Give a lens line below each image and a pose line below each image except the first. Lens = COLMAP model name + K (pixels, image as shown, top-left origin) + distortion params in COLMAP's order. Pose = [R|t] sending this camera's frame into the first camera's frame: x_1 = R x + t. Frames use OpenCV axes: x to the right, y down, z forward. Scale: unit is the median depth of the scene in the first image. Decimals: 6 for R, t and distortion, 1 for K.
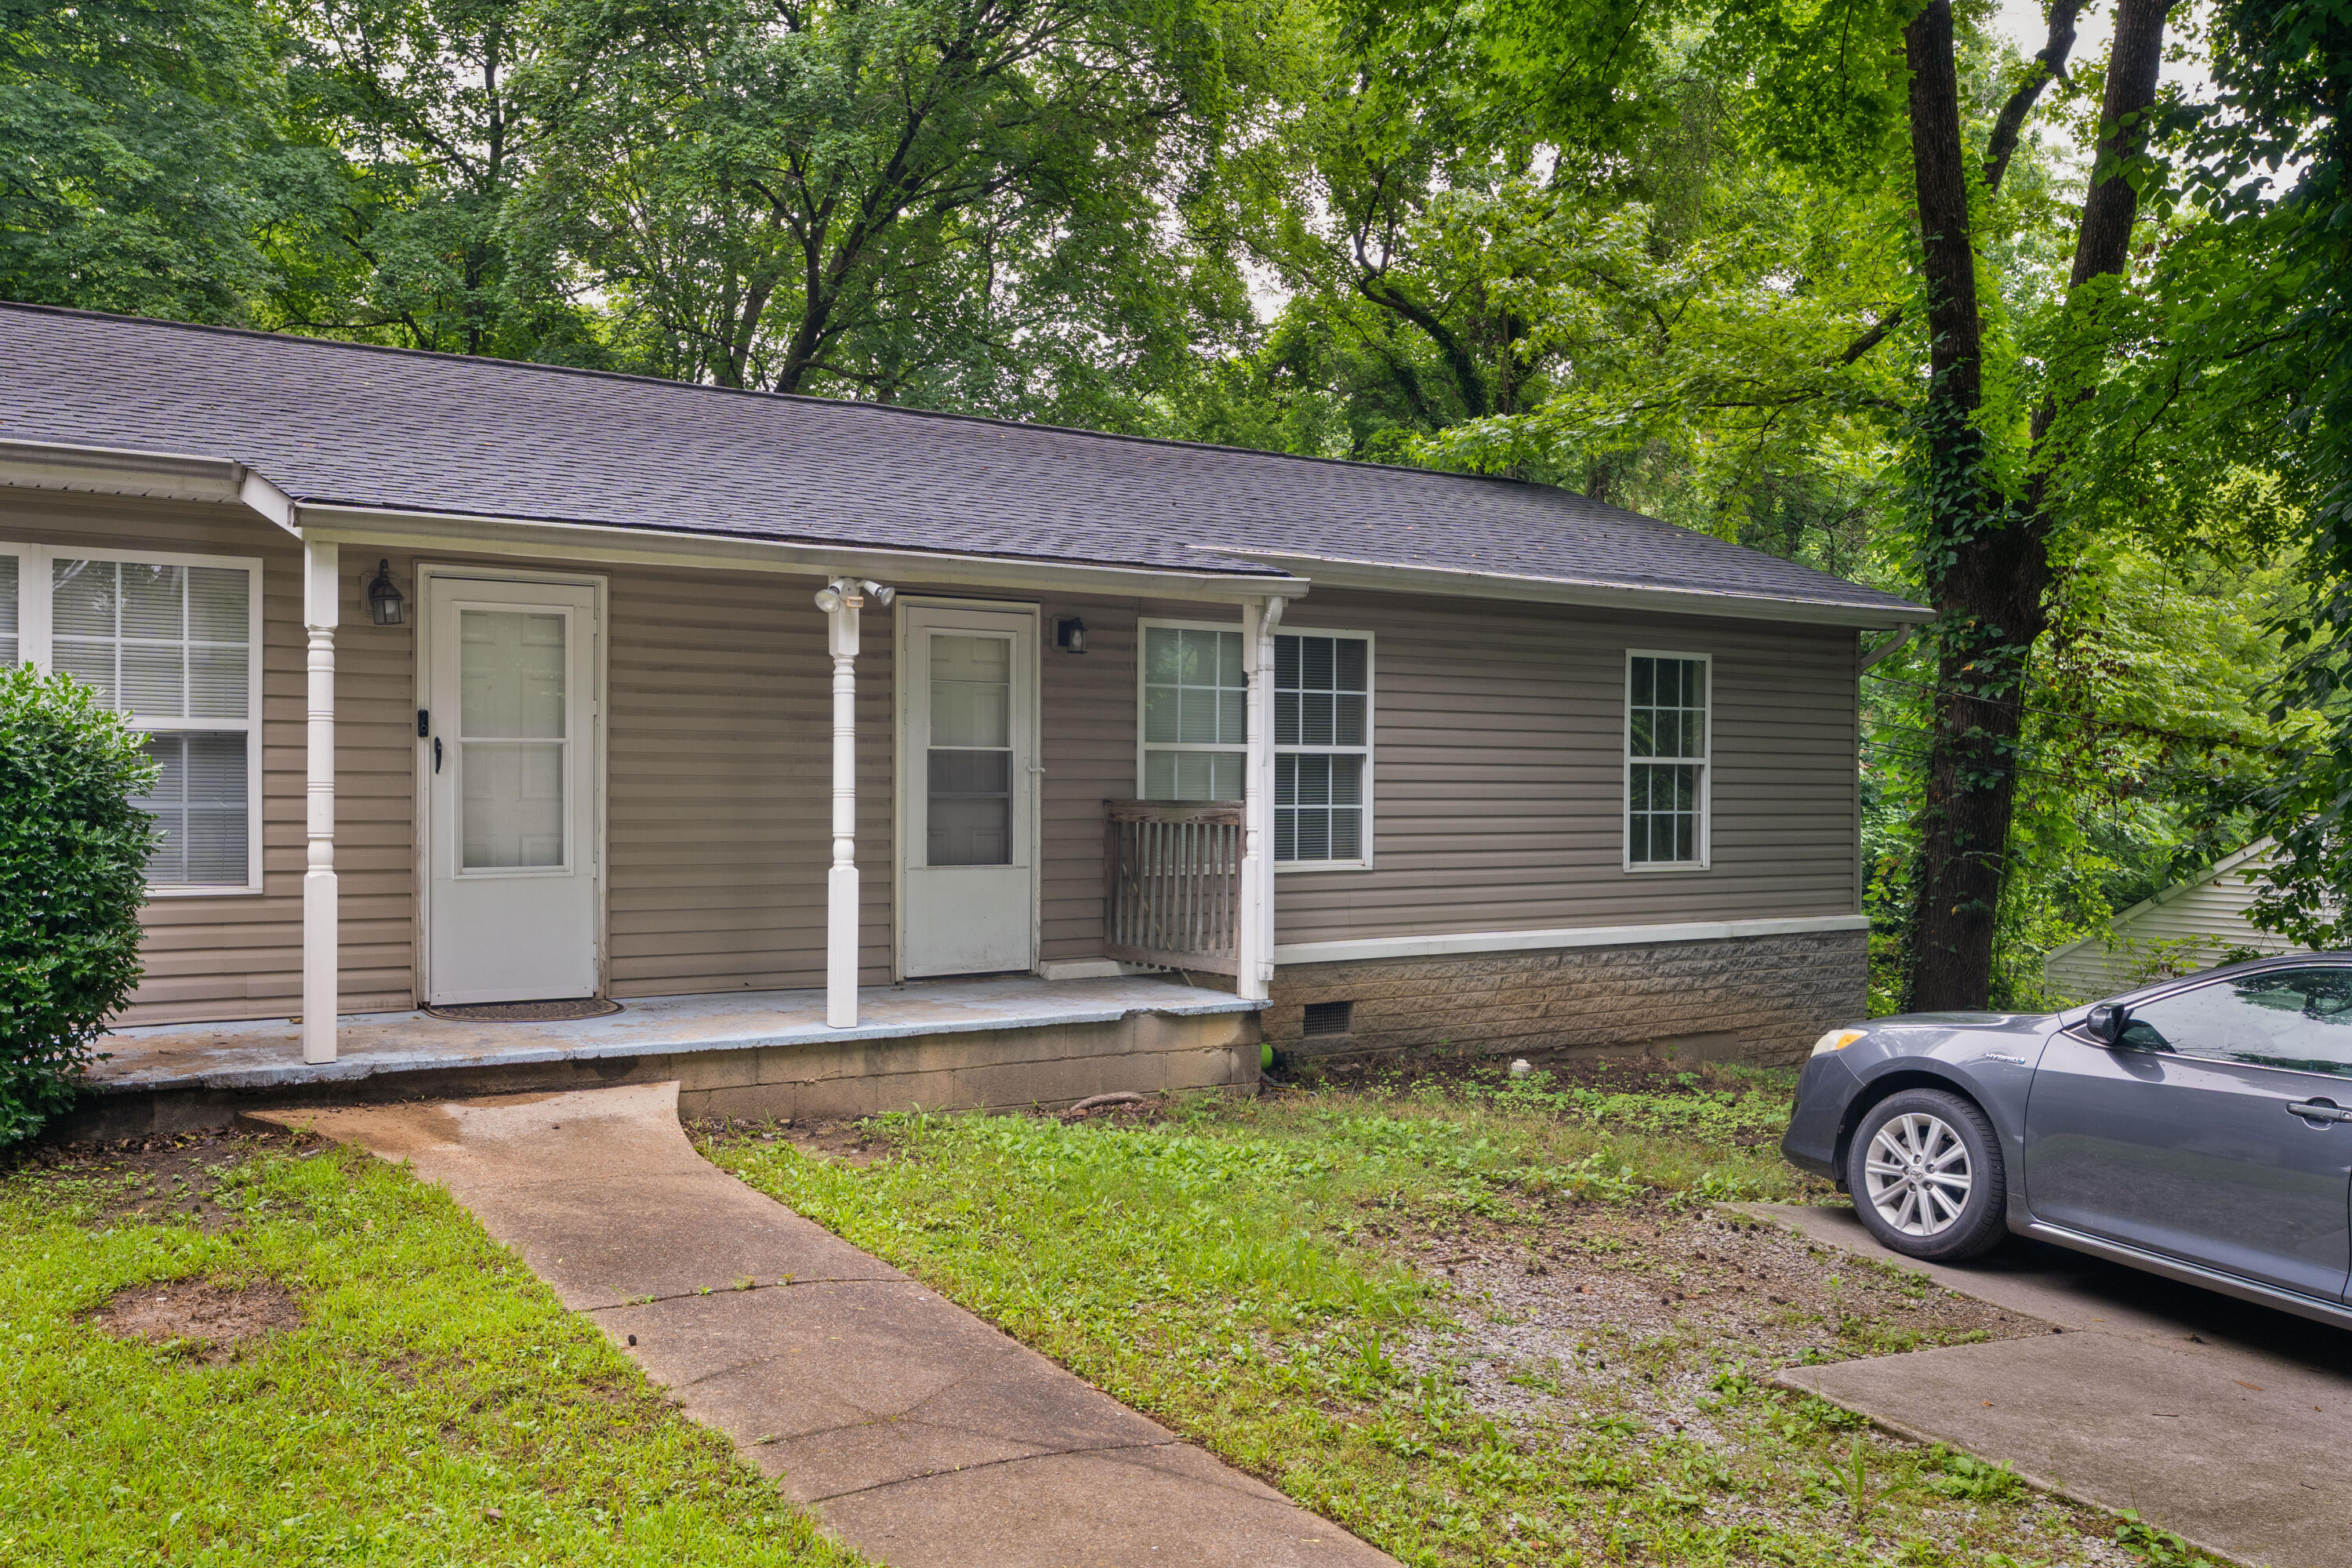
lens RADIAL K [[2049.8, 0, 1163.7], [0, 2049.8, 796.8], [0, 0, 1]] dist [0.007580, -0.005459]
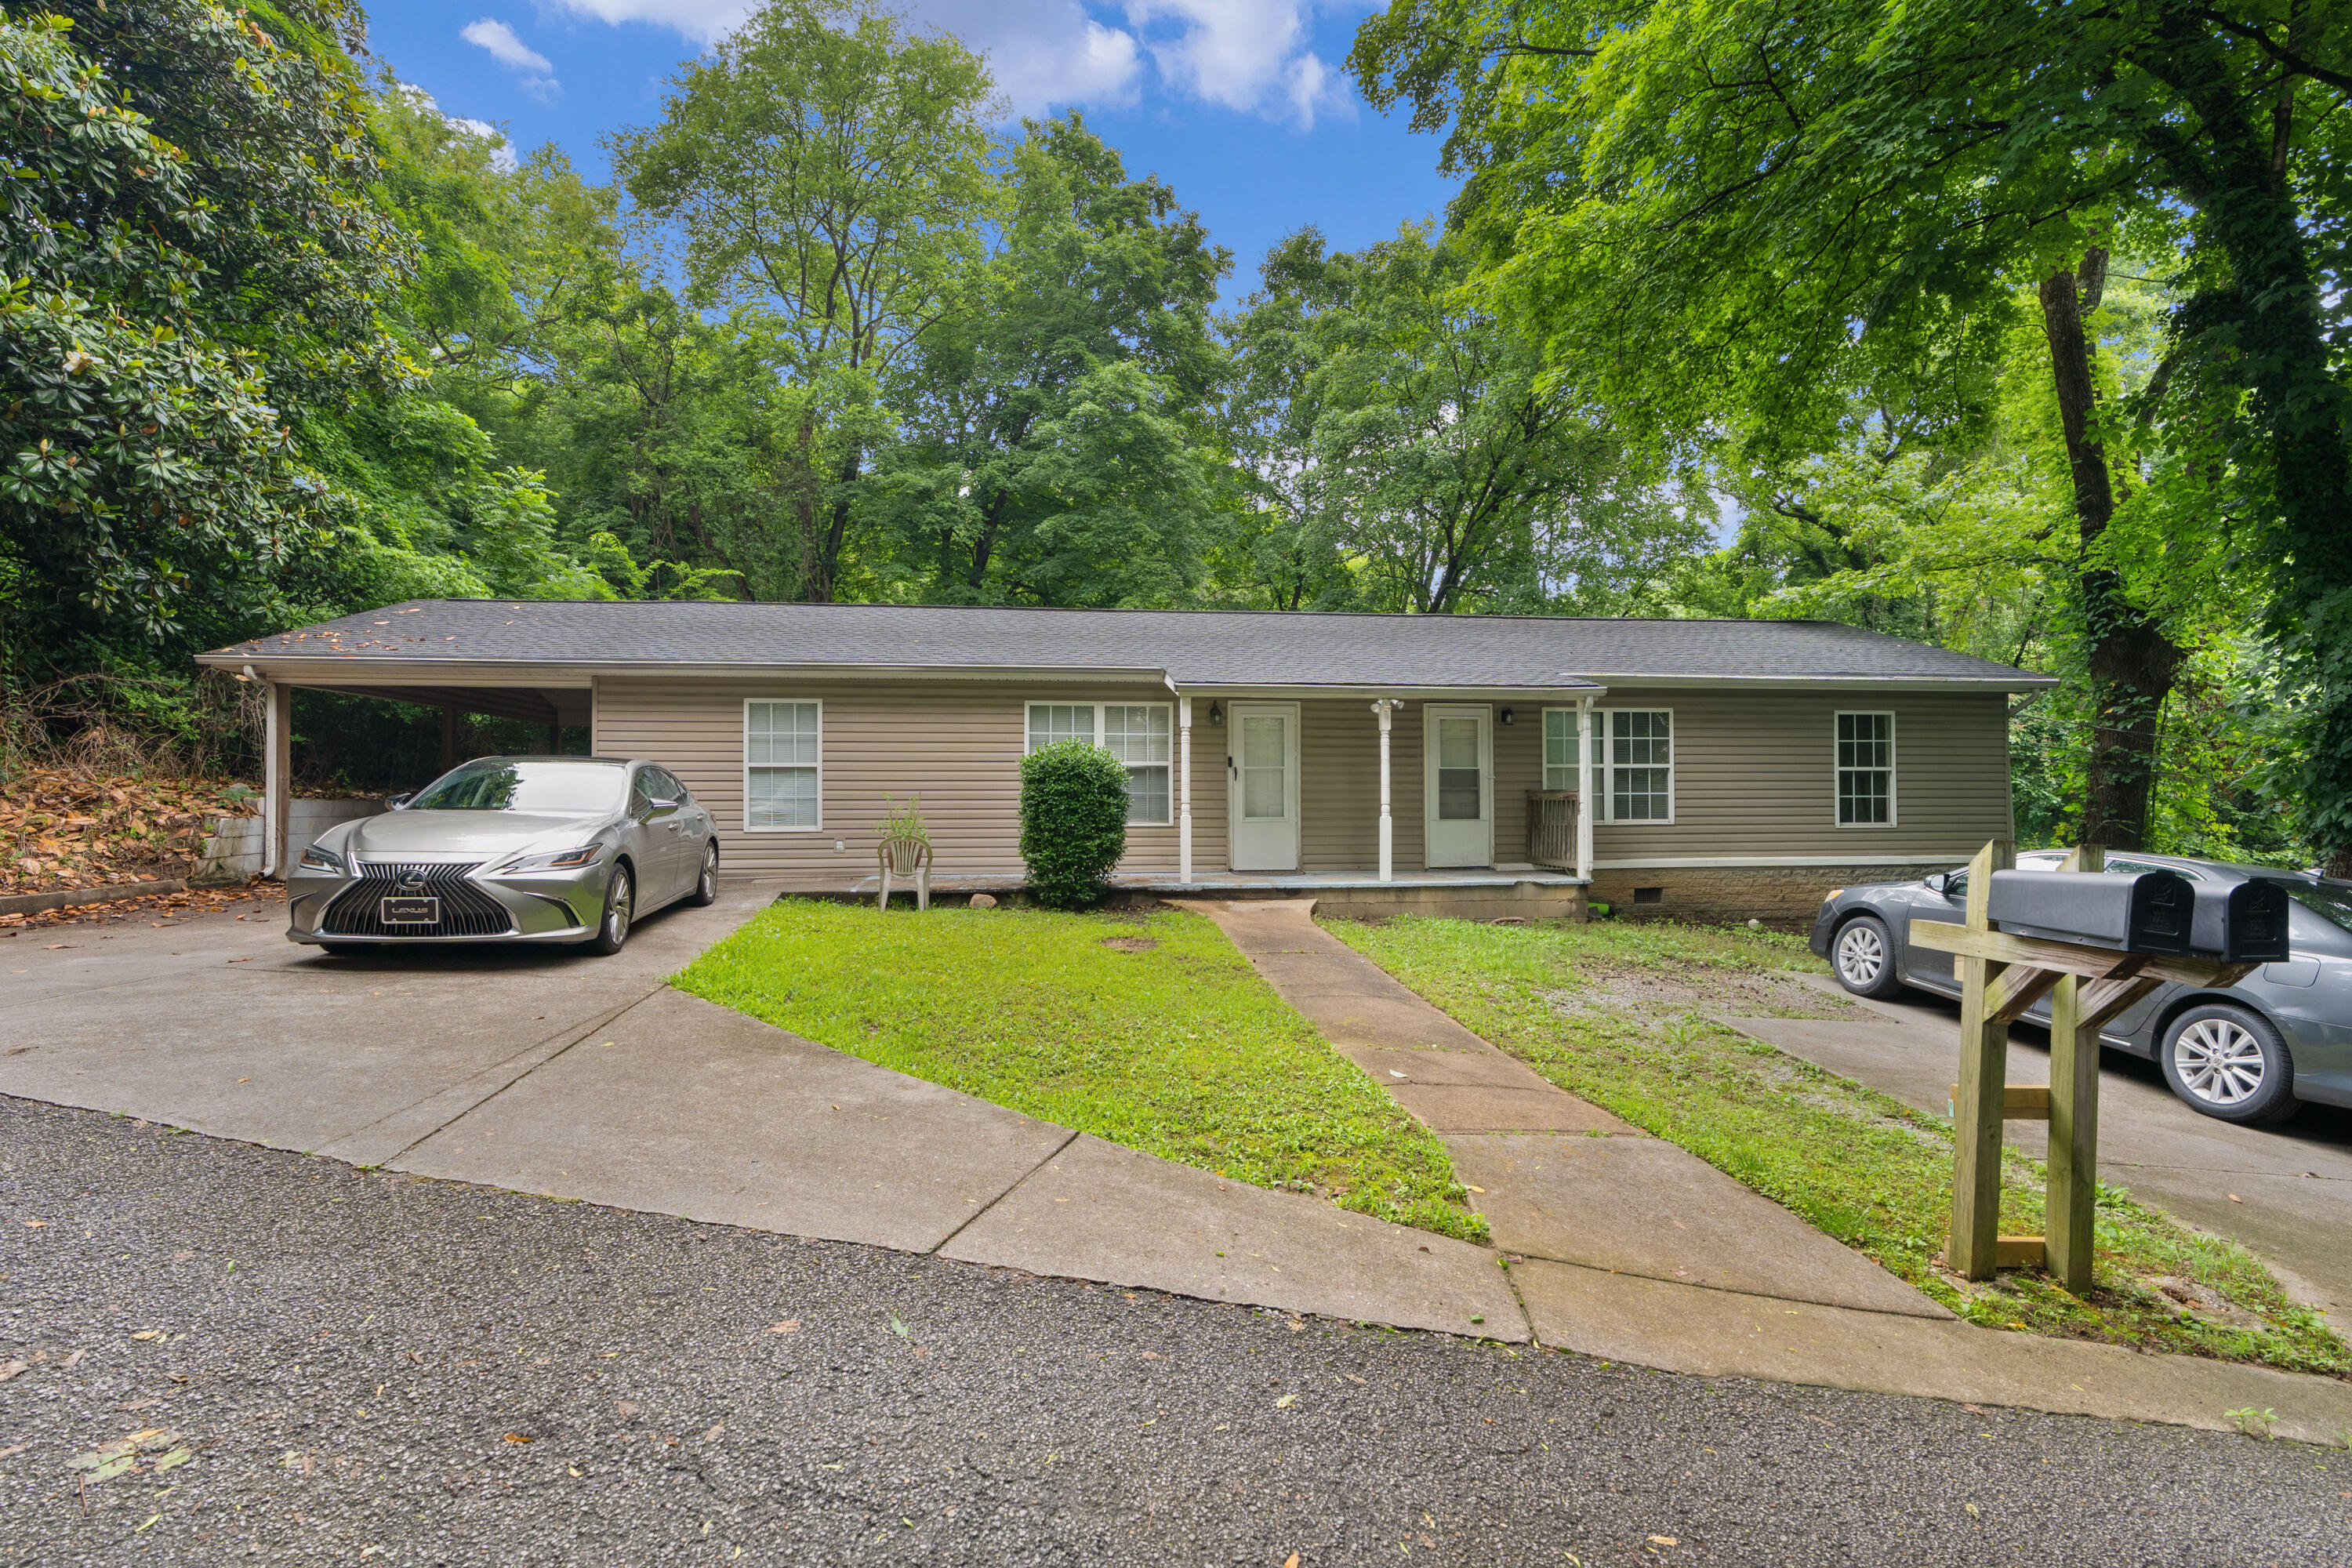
lens RADIAL K [[1098.0, 0, 1178.4], [0, 1098.0, 782.0], [0, 0, 1]] dist [-0.004240, 0.000395]
pose [[0.894079, -0.014855, -0.447662, 0.193953], [0.005413, 0.999735, -0.022363, 0.019725], [0.447876, 0.017571, 0.893923, -0.262608]]
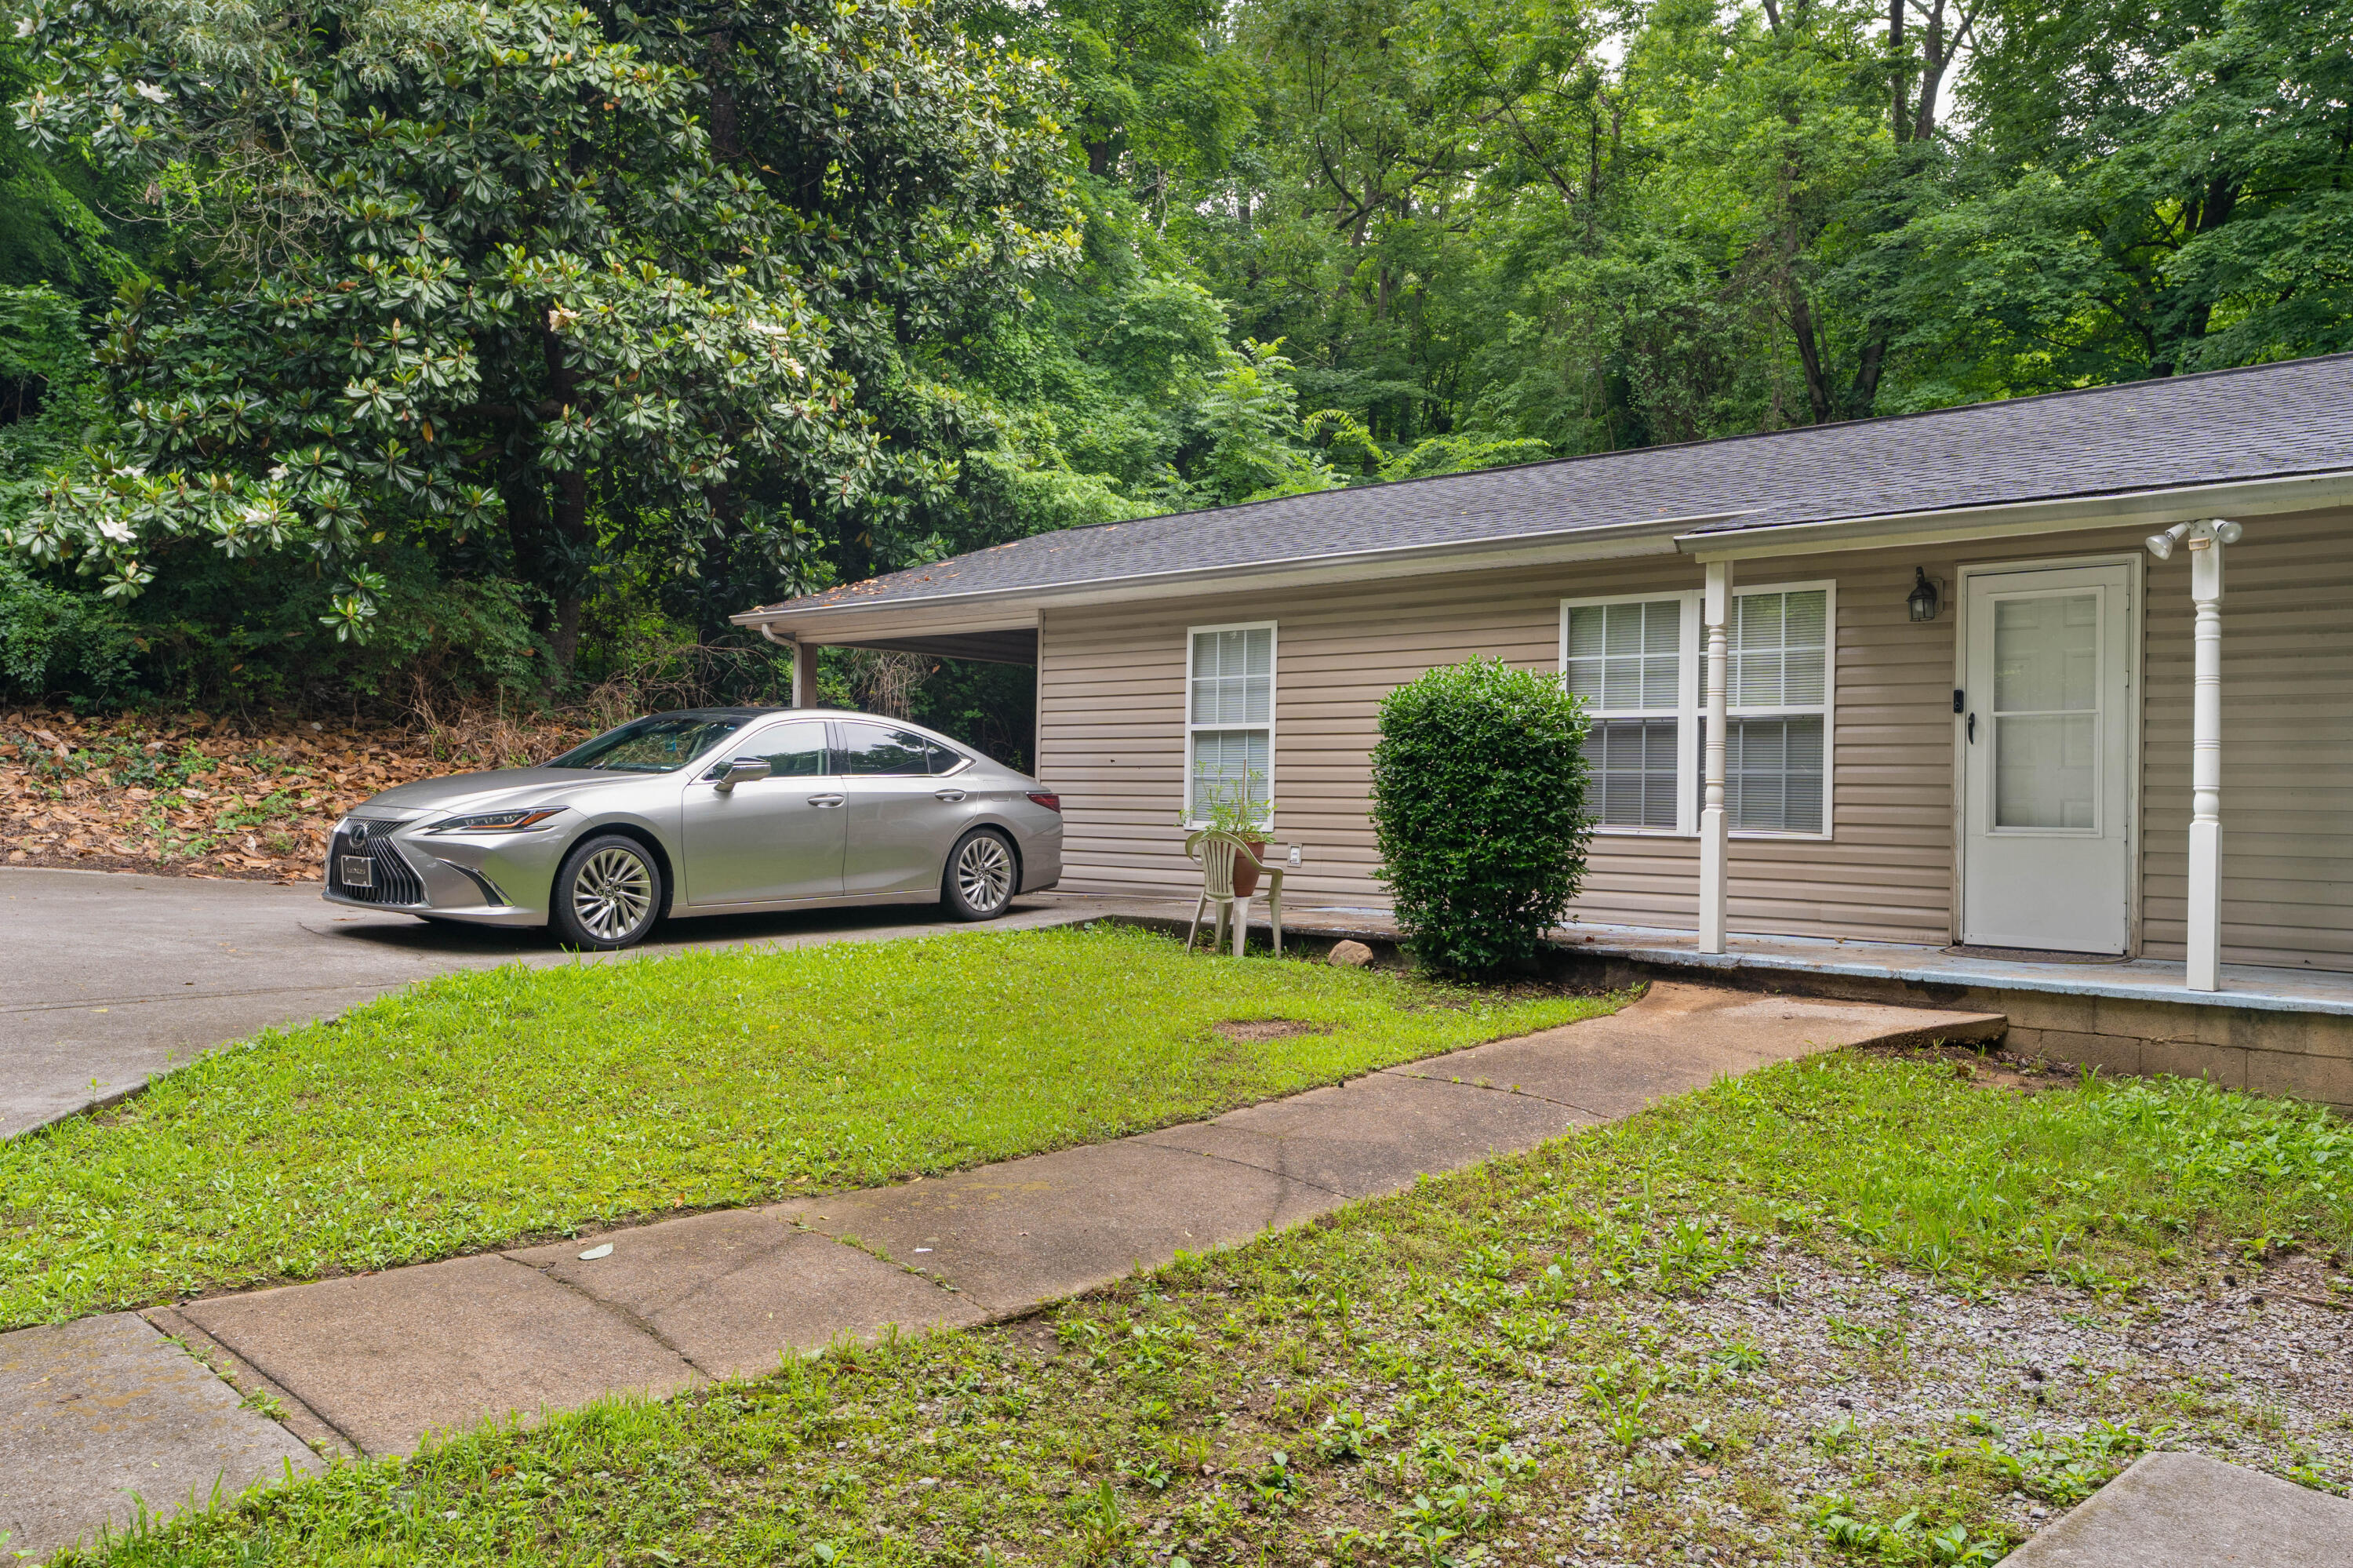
lens RADIAL K [[1802.6, 0, 1175.6], [0, 1802.6, 787.0], [0, 0, 1]] dist [0.001406, 0.002898]
pose [[0.221441, -0.017019, -0.975025, 0.512521], [-0.026057, 0.999387, -0.023363, 0.045944], [0.974826, 0.030580, 0.220862, 0.318231]]
